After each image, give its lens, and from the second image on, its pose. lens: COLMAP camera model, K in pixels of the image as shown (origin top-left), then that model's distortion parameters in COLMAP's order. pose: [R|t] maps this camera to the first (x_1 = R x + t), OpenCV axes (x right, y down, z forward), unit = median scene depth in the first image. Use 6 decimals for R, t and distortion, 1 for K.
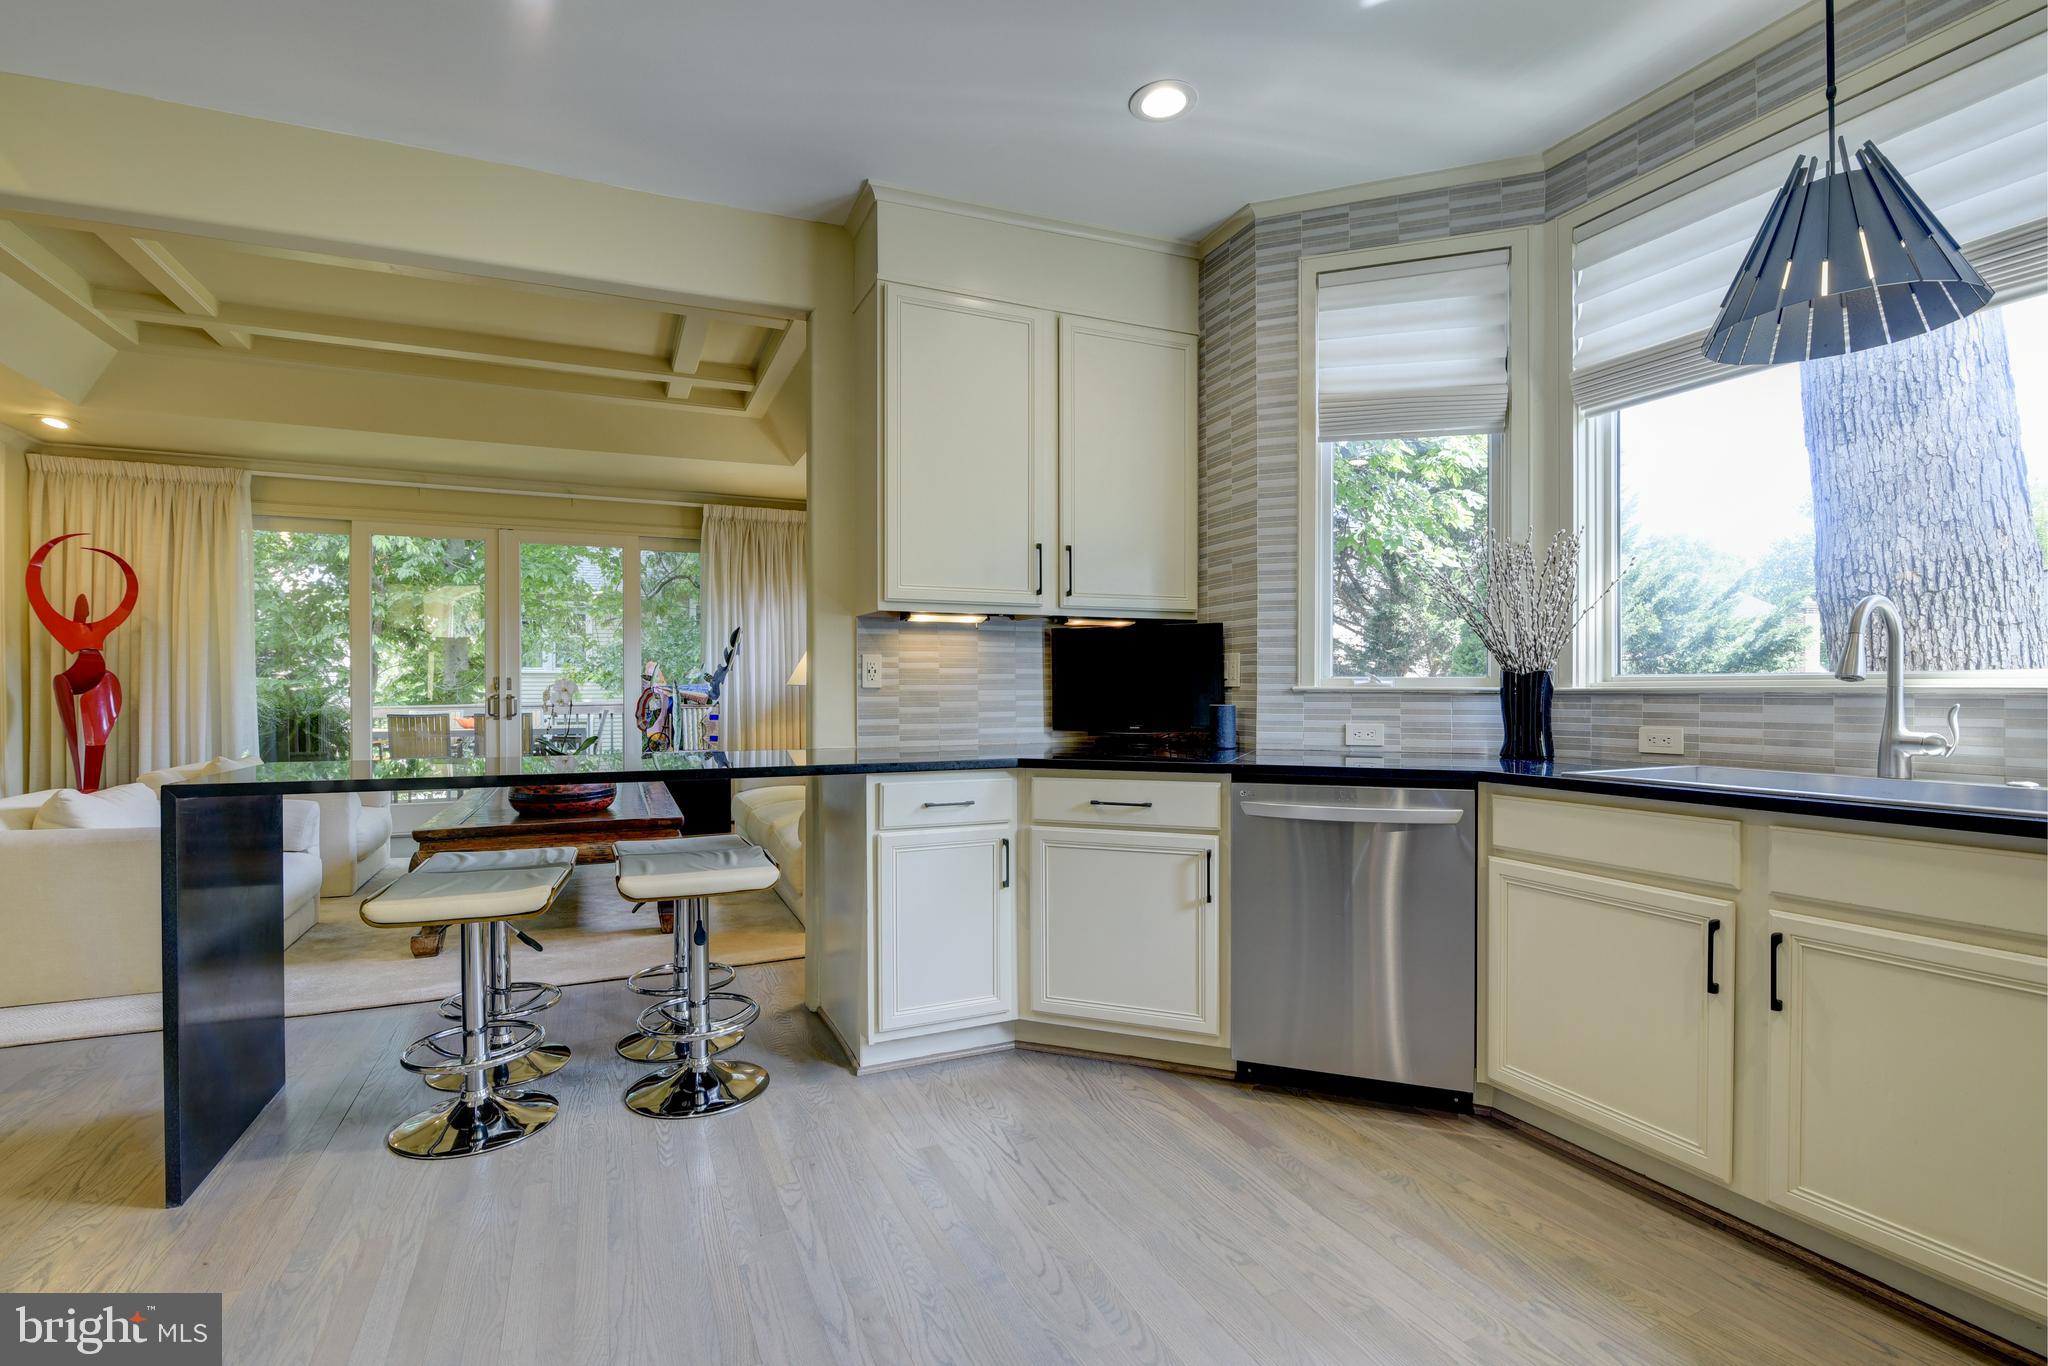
lens RADIAL K [[948.4, 0, 1039.6], [0, 948.4, 694.4], [0, 0, 1]] dist [-0.020320, 0.002520]
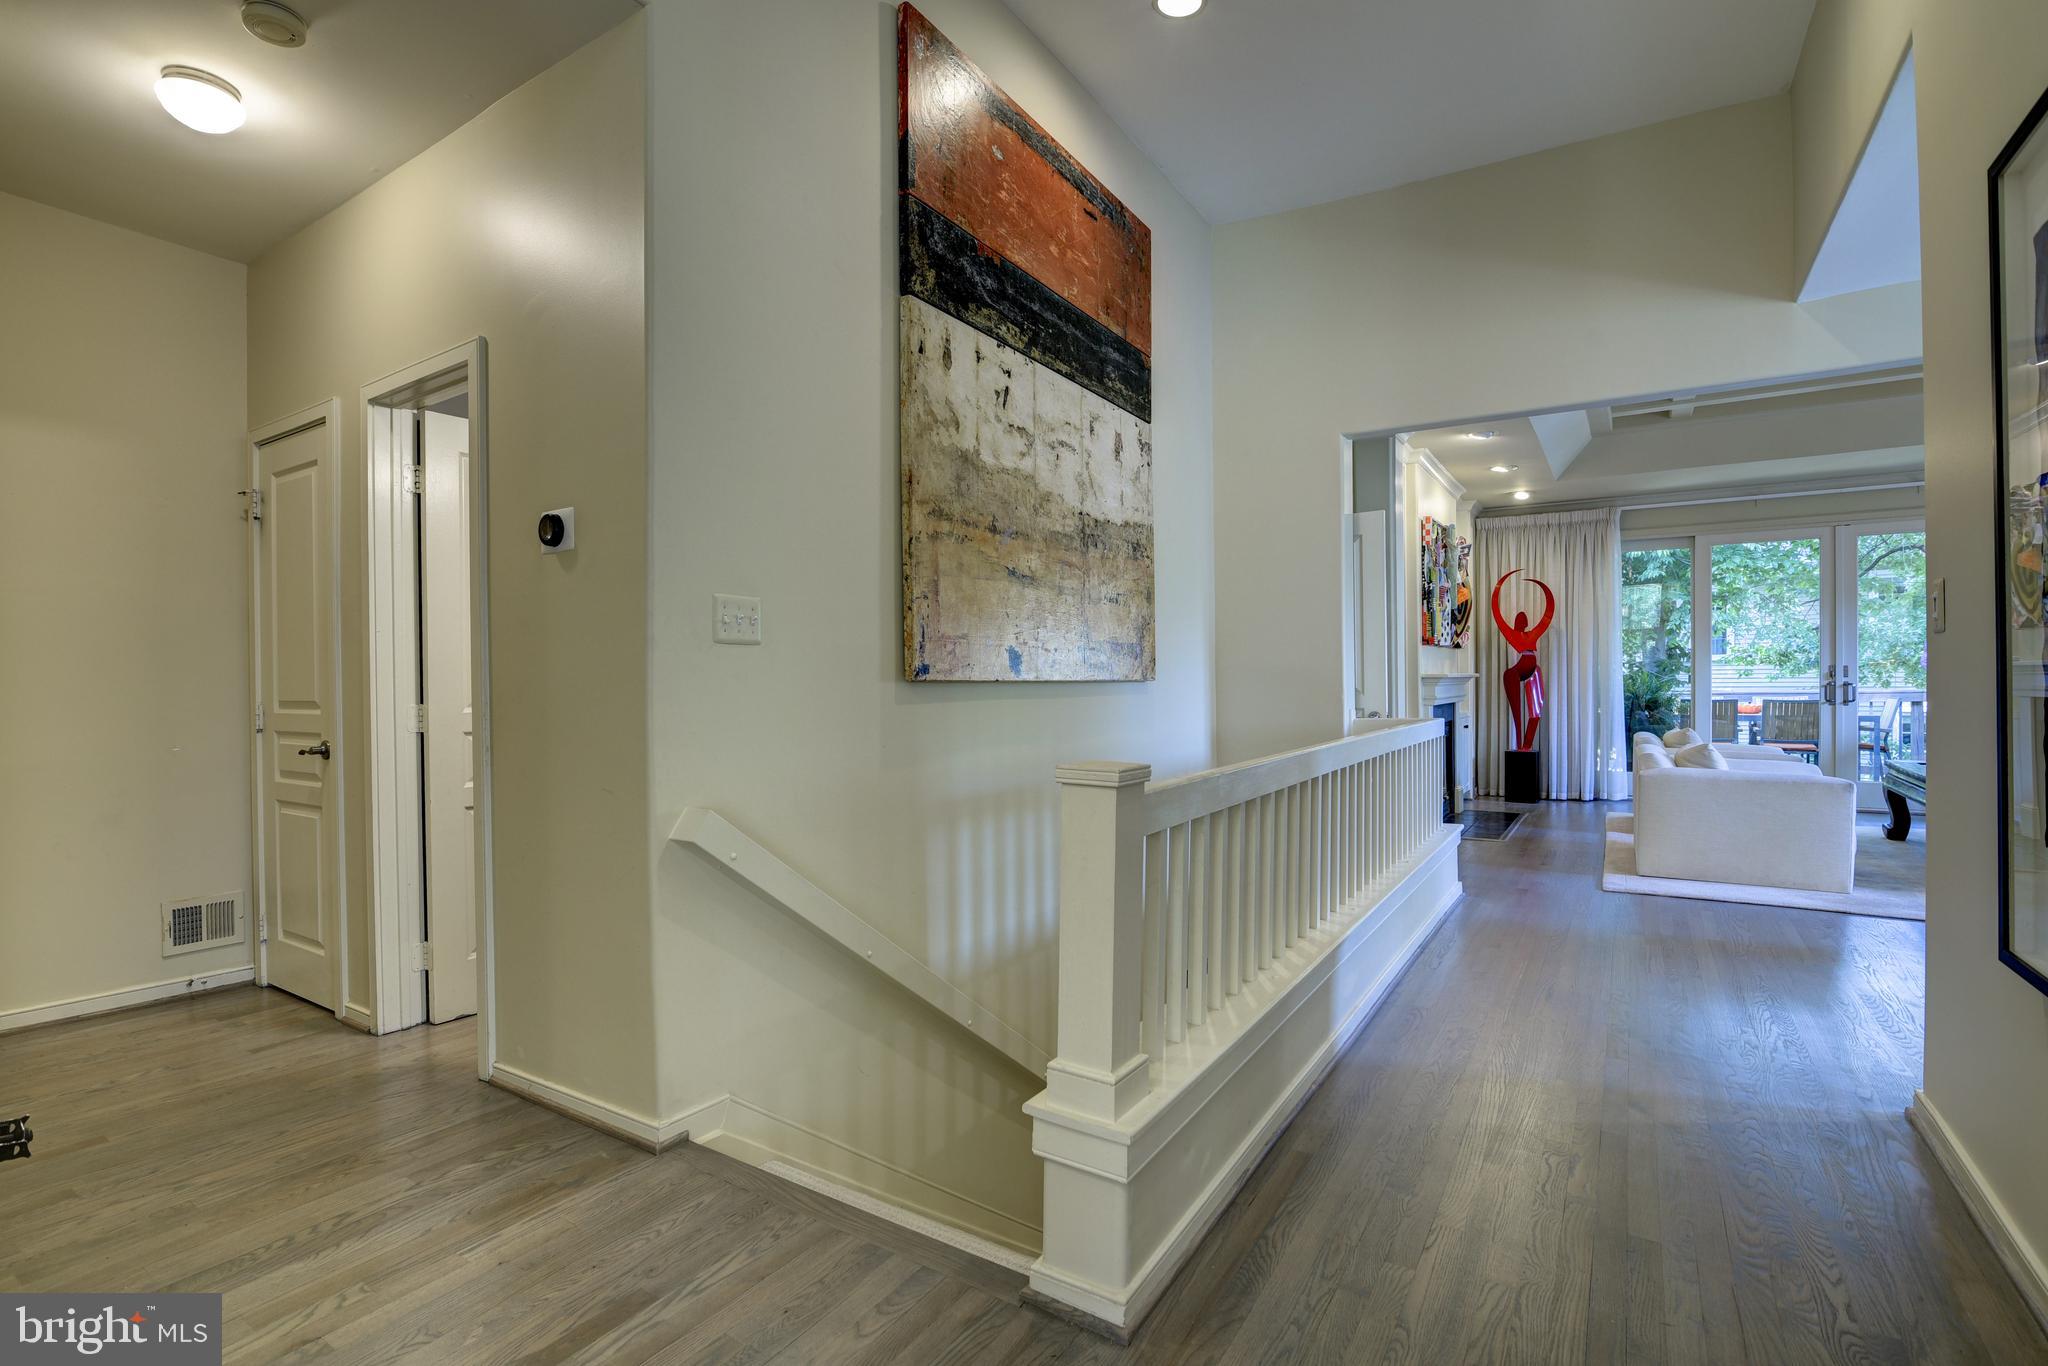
lens RADIAL K [[948.4, 0, 1018.7], [0, 948.4, 697.6], [0, 0, 1]] dist [-0.020320, 0.002520]
pose [[0.540833, 0.013751, -0.841018, -0.398199], [-0.000227, 0.999869, 0.016202, 0.002616], [0.841130, -0.008571, 0.540765, -0.775228]]
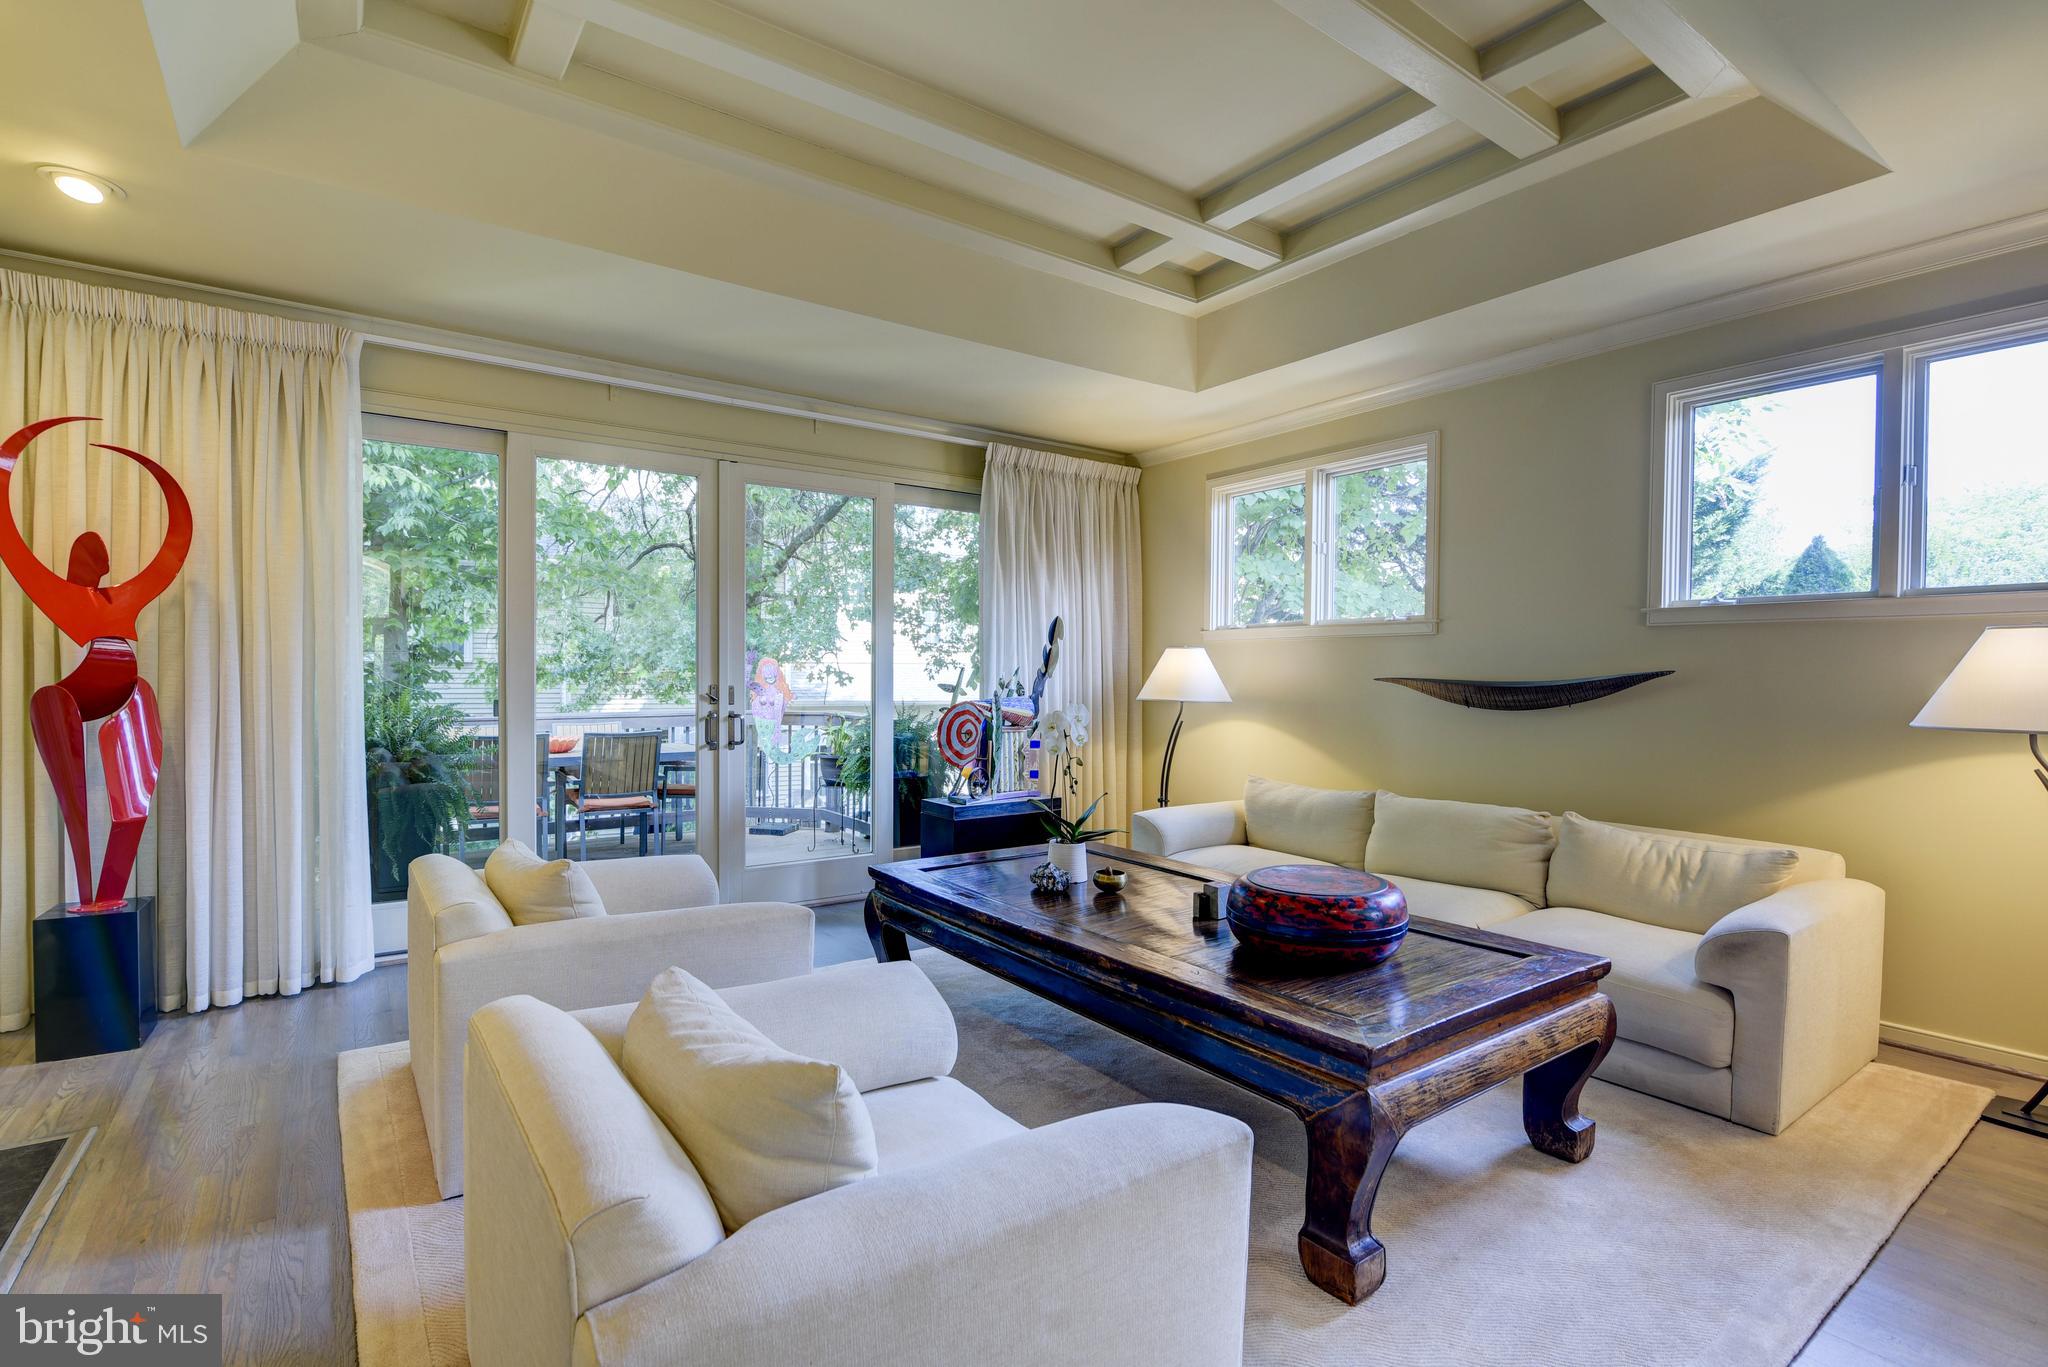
lens RADIAL K [[948.4, 0, 1002.7], [0, 948.4, 688.3], [0, 0, 1]] dist [-0.020320, 0.002520]
pose [[0.981849, 0.006269, 0.189559, -1.103017], [-0.007096, 0.999968, 0.003684, -0.043771], [-0.189530, -0.004962, 0.981862, 0.681387]]
